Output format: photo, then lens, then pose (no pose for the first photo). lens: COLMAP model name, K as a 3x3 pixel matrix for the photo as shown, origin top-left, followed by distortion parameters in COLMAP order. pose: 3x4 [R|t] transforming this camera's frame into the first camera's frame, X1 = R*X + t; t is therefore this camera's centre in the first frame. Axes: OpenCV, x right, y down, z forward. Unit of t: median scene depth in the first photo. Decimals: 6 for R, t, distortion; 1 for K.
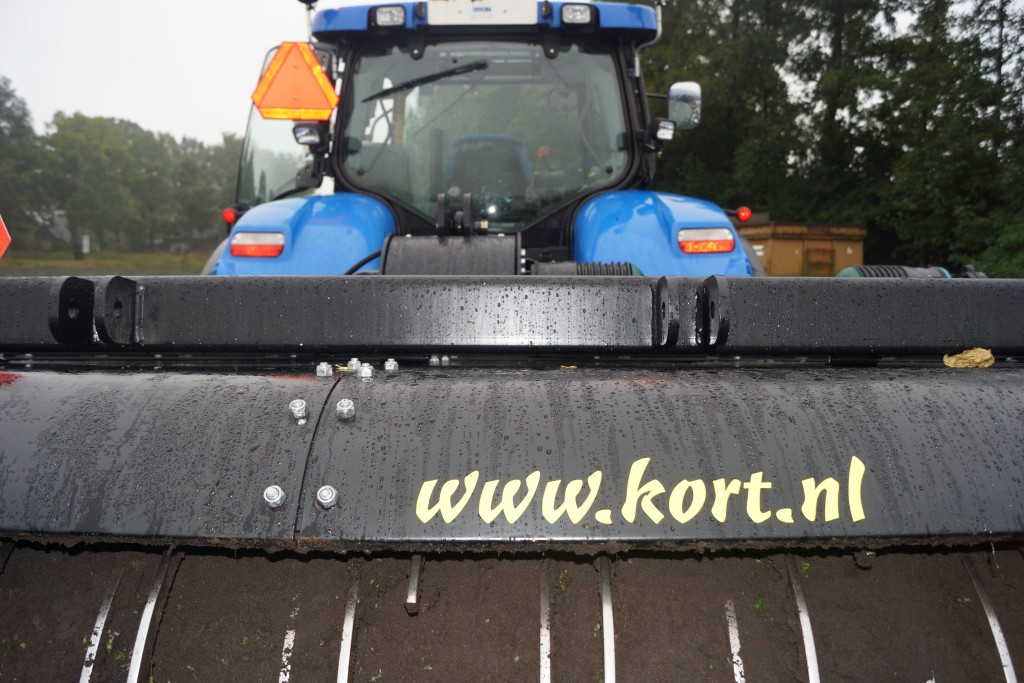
lens RADIAL K [[789.6, 0, 512.0], [0, 789.6, 341.5], [0, 0, 1]] dist [-0.085032, 0.023962]
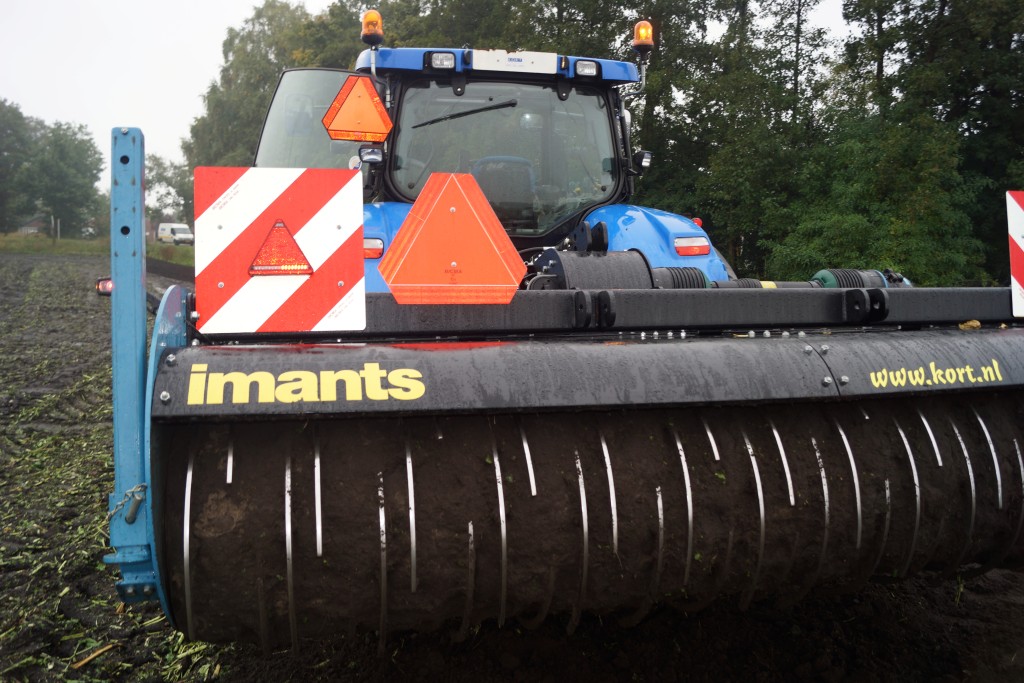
lens RADIAL K [[789.6, 0, 512.0], [0, 789.6, 341.5], [0, 0, 1]] dist [-0.085032, 0.023962]
pose [[0.970162, -0.026448, 0.241013, -0.337718], [0.020270, 0.999400, 0.028077, -0.005397], [-0.241611, -0.022354, 0.970116, -0.224150]]
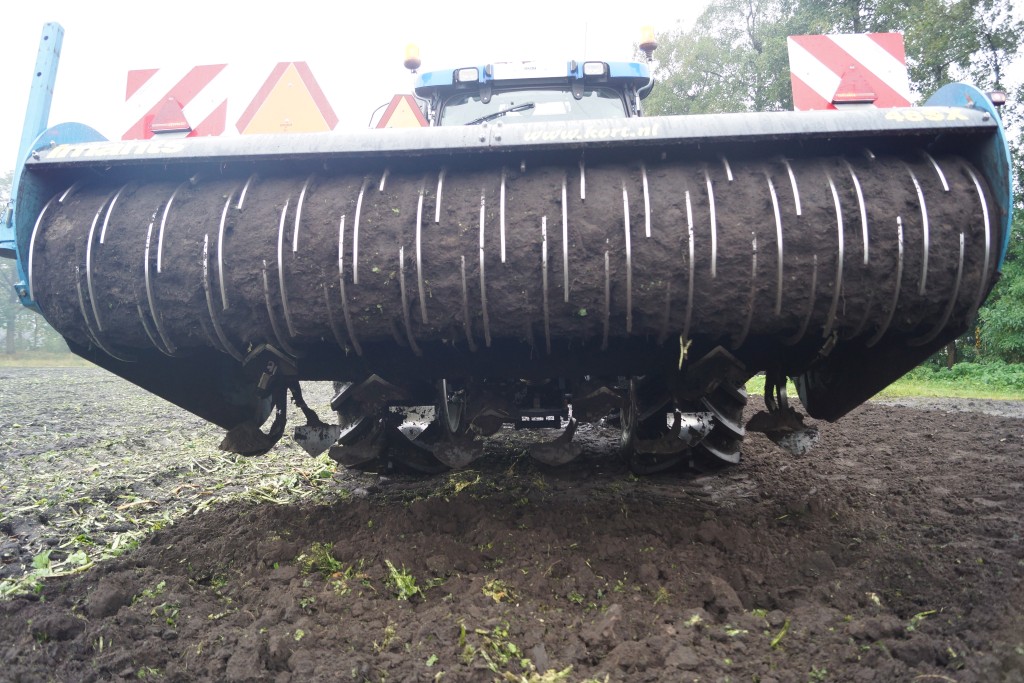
lens RADIAL K [[789.6, 0, 512.0], [0, 789.6, 341.5], [0, 0, 1]] dist [-0.085032, 0.023962]
pose [[0.998076, -0.025379, -0.056561, -0.001279], [0.018154, 0.992018, -0.124782, 0.257042], [0.059277, 0.123516, 0.990571, -0.386910]]
